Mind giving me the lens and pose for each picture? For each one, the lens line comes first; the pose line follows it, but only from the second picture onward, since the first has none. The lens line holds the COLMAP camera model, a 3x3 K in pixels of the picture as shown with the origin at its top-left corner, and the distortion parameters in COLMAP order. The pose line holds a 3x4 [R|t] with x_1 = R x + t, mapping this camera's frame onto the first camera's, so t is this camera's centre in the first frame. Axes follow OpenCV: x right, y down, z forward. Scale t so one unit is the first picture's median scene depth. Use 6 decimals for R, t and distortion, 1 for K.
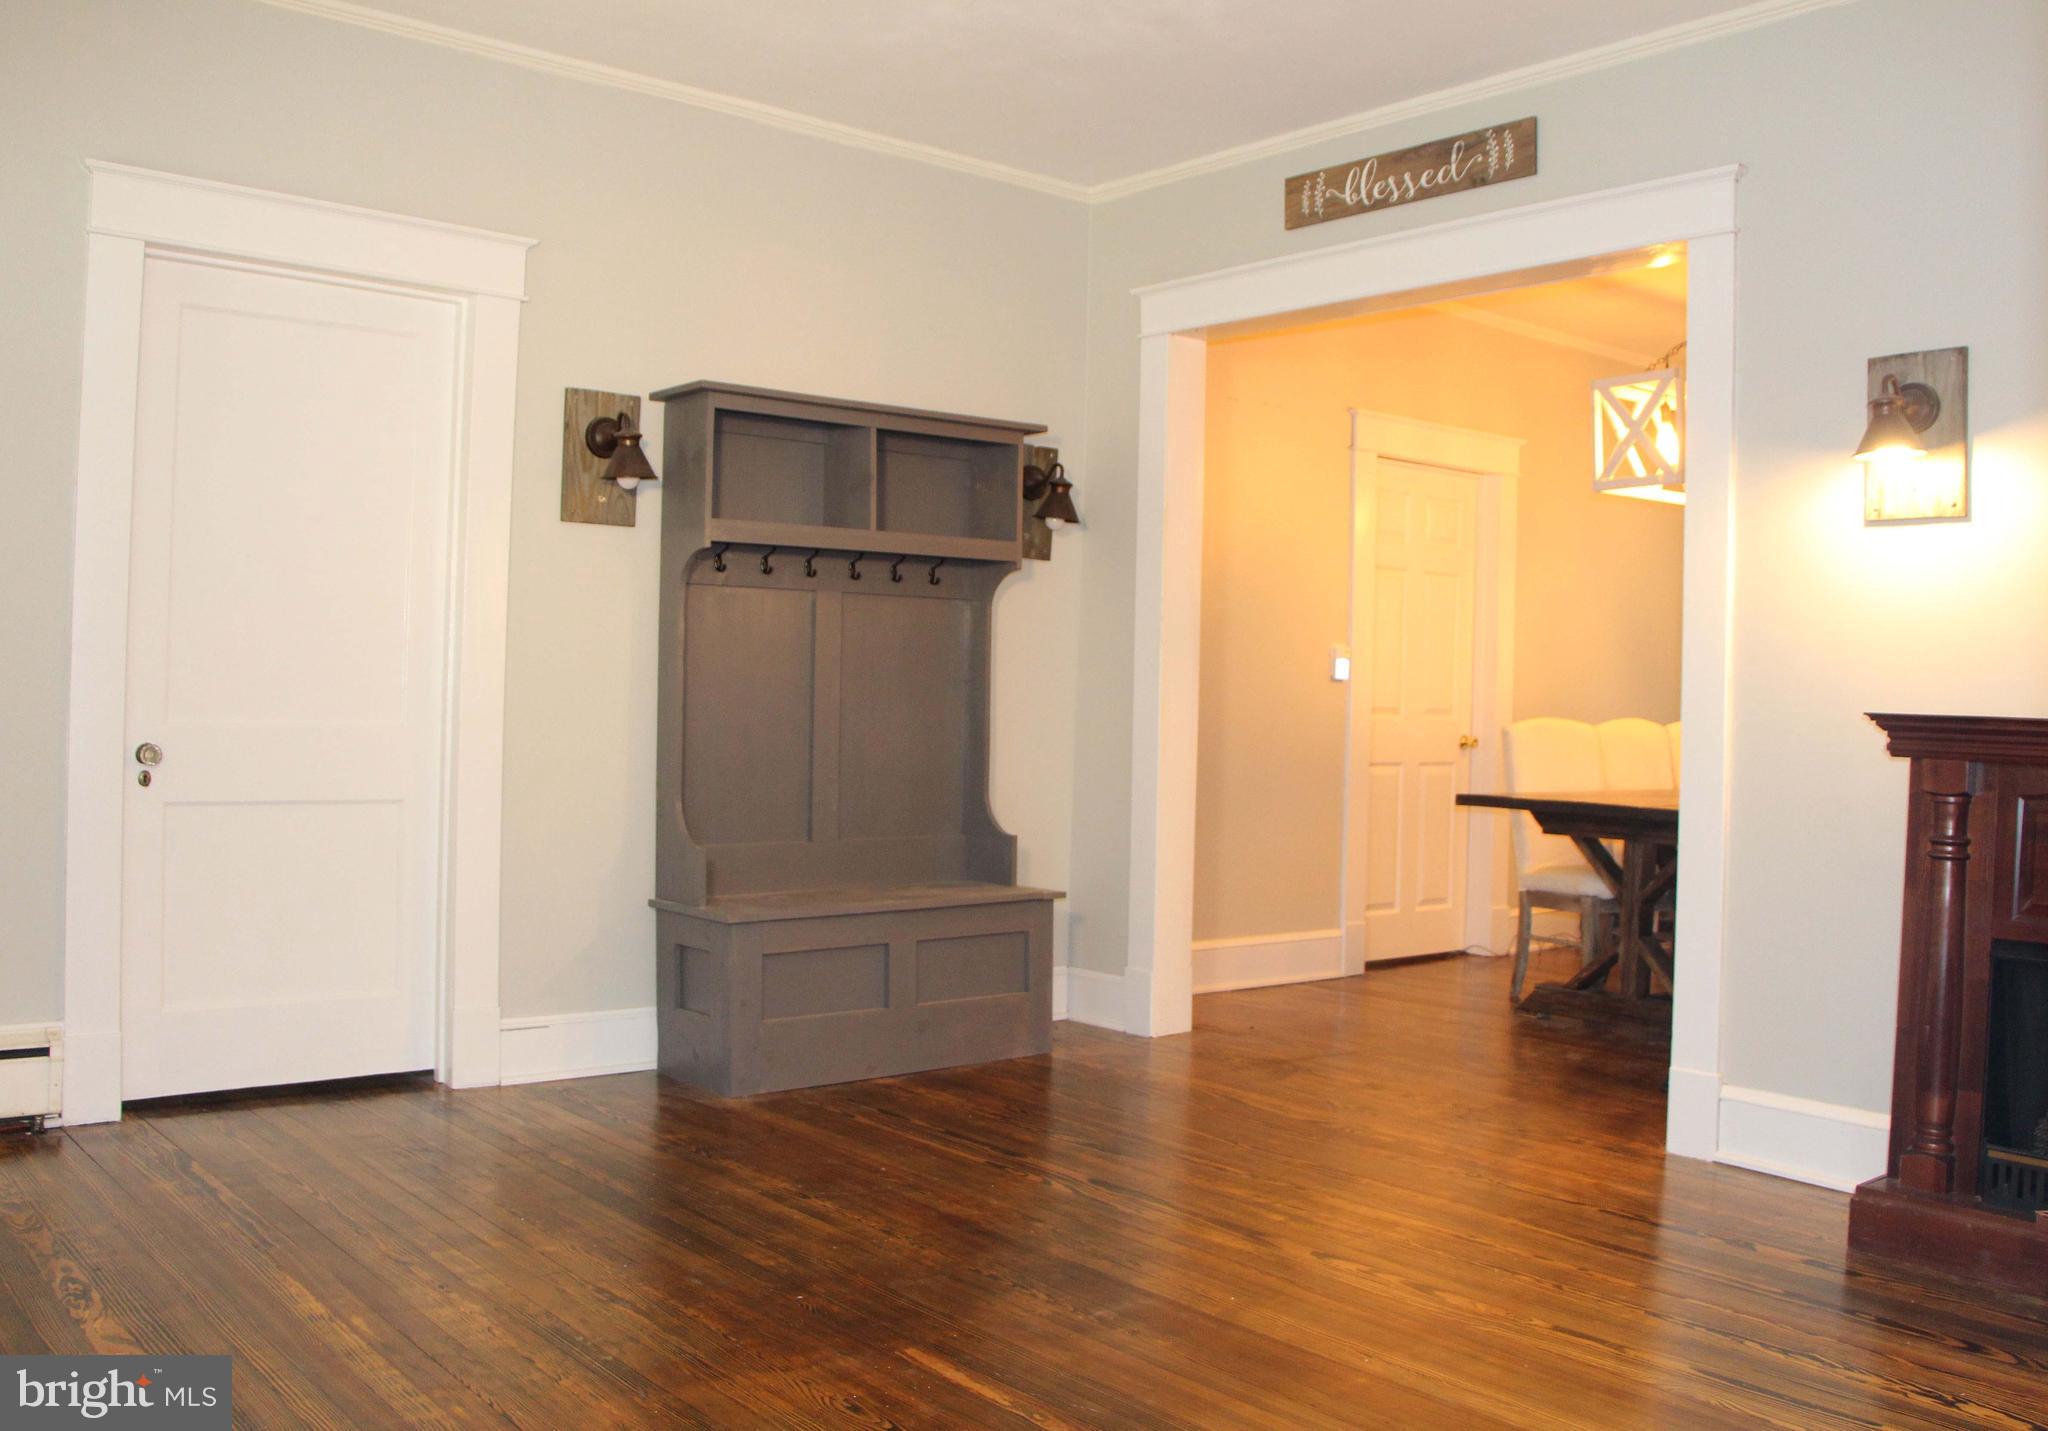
lens RADIAL K [[1952.6, 0, 1024.0], [0, 1952.6, 715.5], [0, 0, 1]] dist [-0.011334, -0.010245]
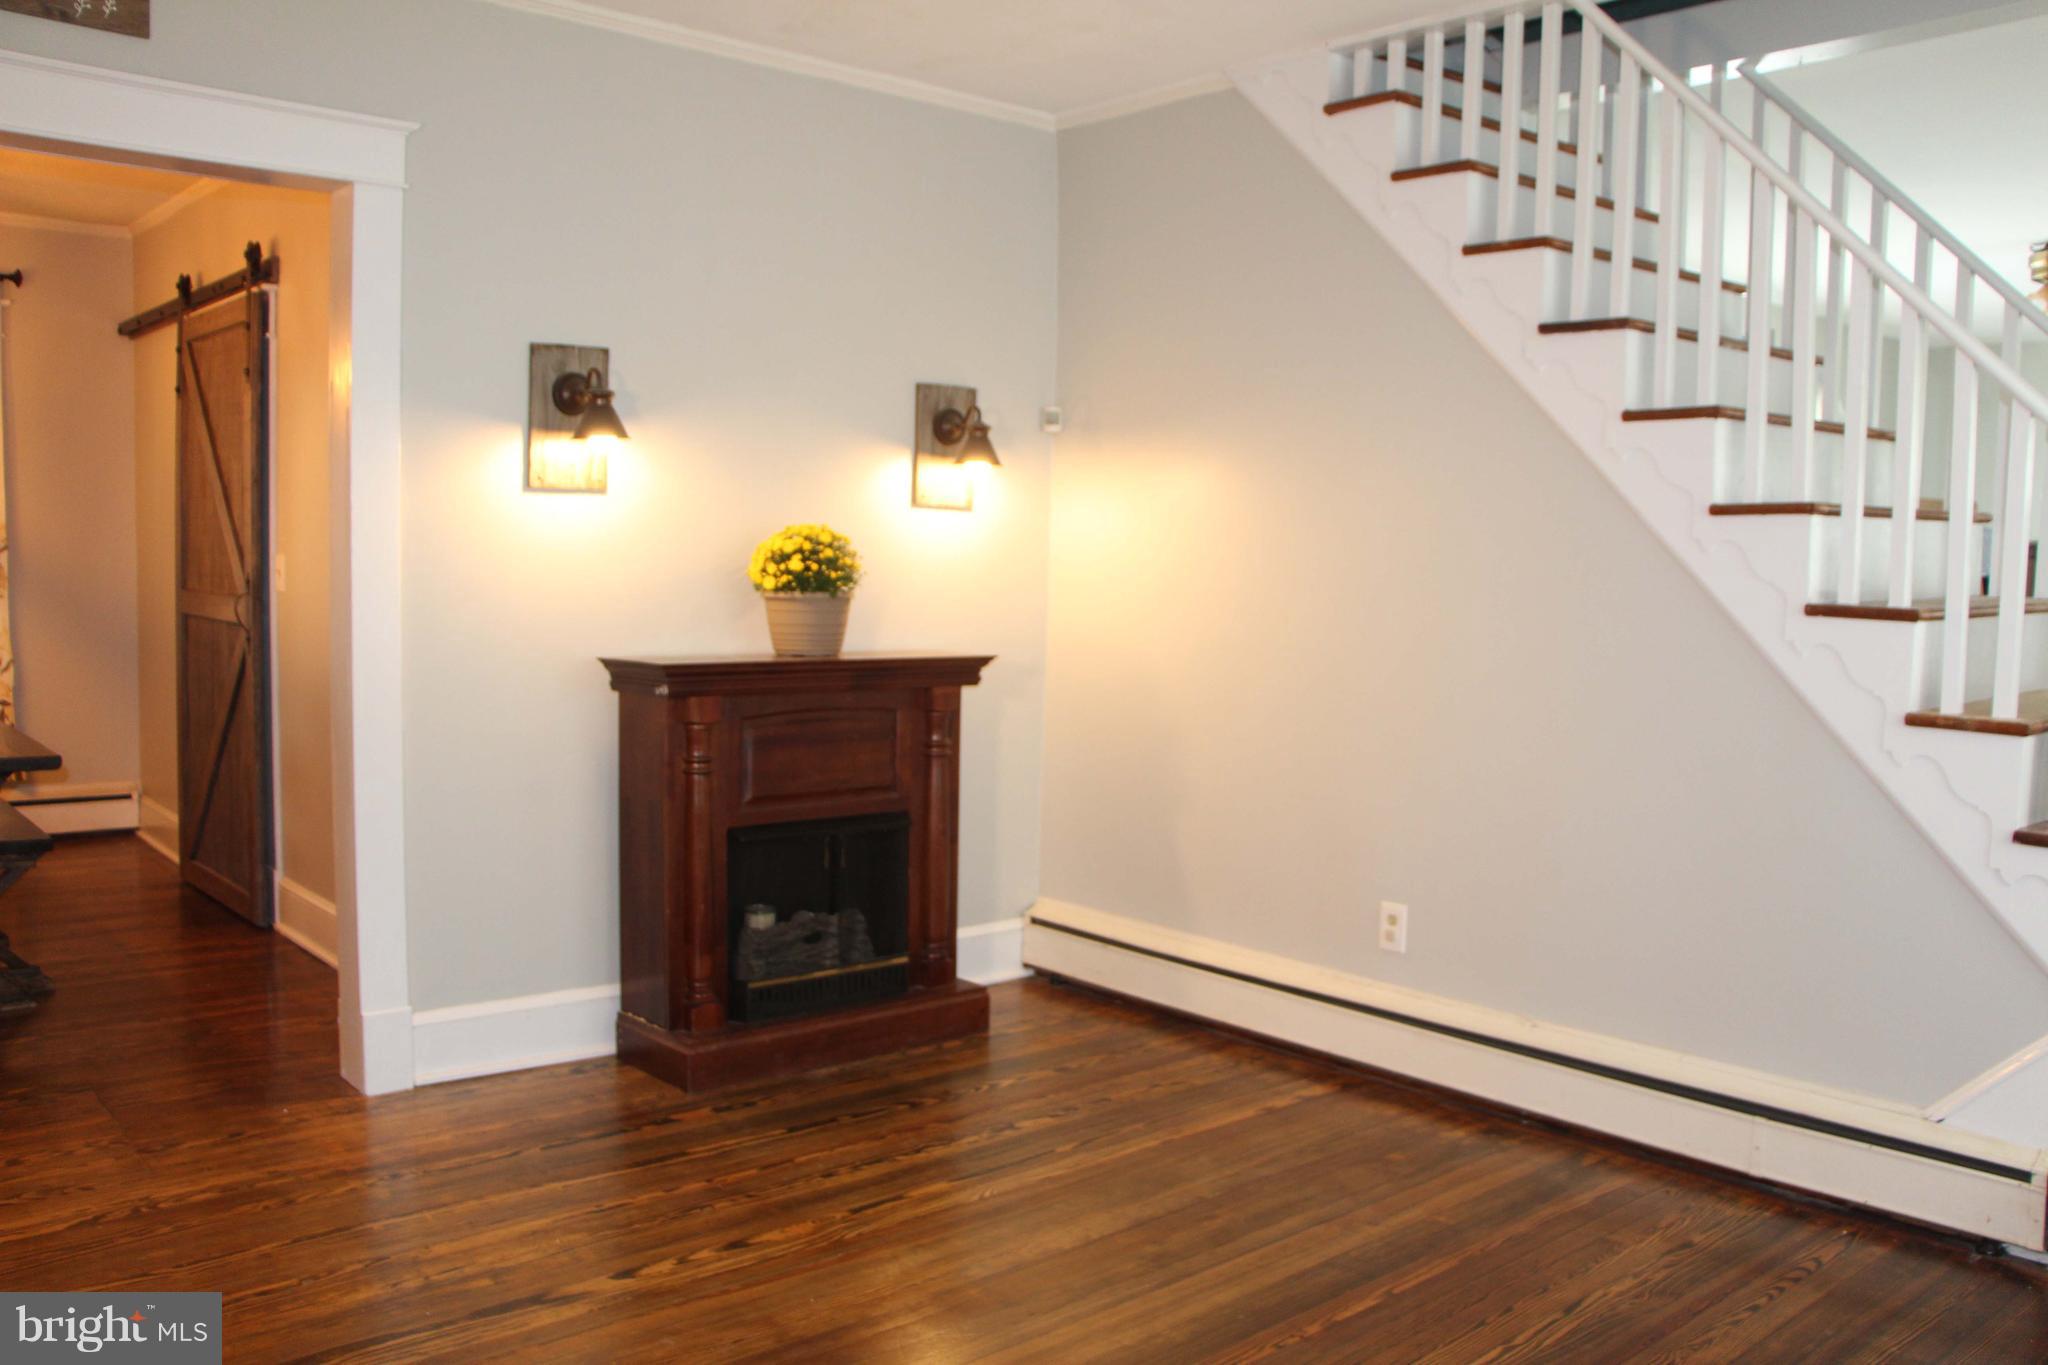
lens RADIAL K [[1803.5, 0, 1024.0], [0, 1803.5, 682.5], [0, 0, 1]] dist [-0.006160, -0.001819]
pose [[-0.044408, -0.099108, 0.994085, -0.630993], [-0.018550, 0.994977, 0.098368, -0.094268], [-0.998841, -0.014072, -0.046023, 0.749523]]
